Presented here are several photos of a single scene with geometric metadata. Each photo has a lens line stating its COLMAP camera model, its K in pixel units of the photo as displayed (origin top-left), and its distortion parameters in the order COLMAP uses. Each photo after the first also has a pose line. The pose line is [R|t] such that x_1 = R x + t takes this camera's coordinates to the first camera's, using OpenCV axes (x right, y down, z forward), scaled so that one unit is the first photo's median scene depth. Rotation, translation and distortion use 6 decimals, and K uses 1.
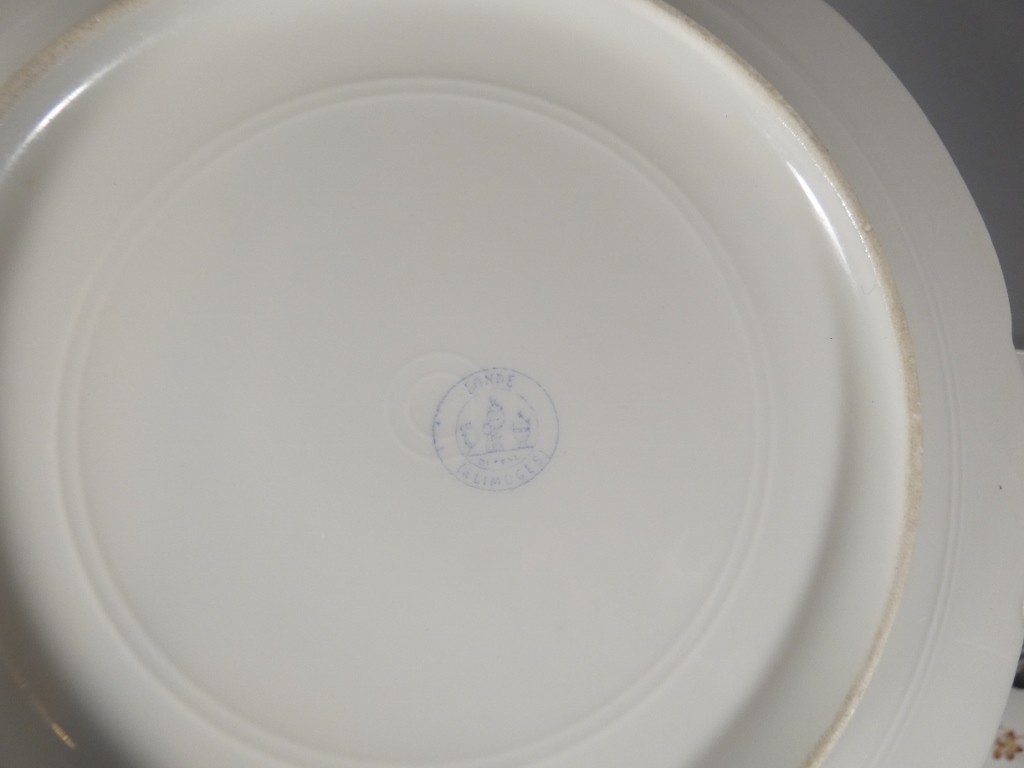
lens RADIAL K [[614.3, 0, 510.5], [0, 614.3, 389.7], [0, 0, 1]] dist [0.022691, -0.021906]
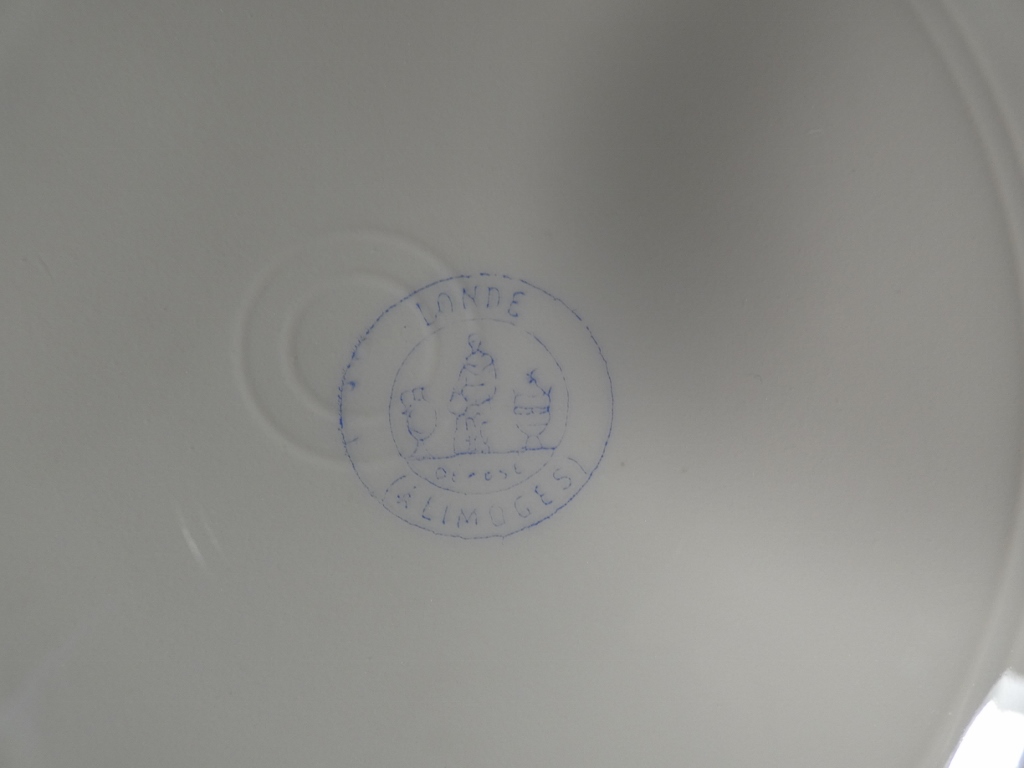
lens RADIAL K [[614.3, 0, 522.4], [0, 614.3, 383.1], [0, 0, 1]] dist [0.022691, -0.021906]
pose [[0.995463, 0.065619, -0.068899, 0.040996], [-0.062474, 0.996946, 0.046847, 0.023914], [0.071763, -0.042330, 0.996523, 0.542674]]
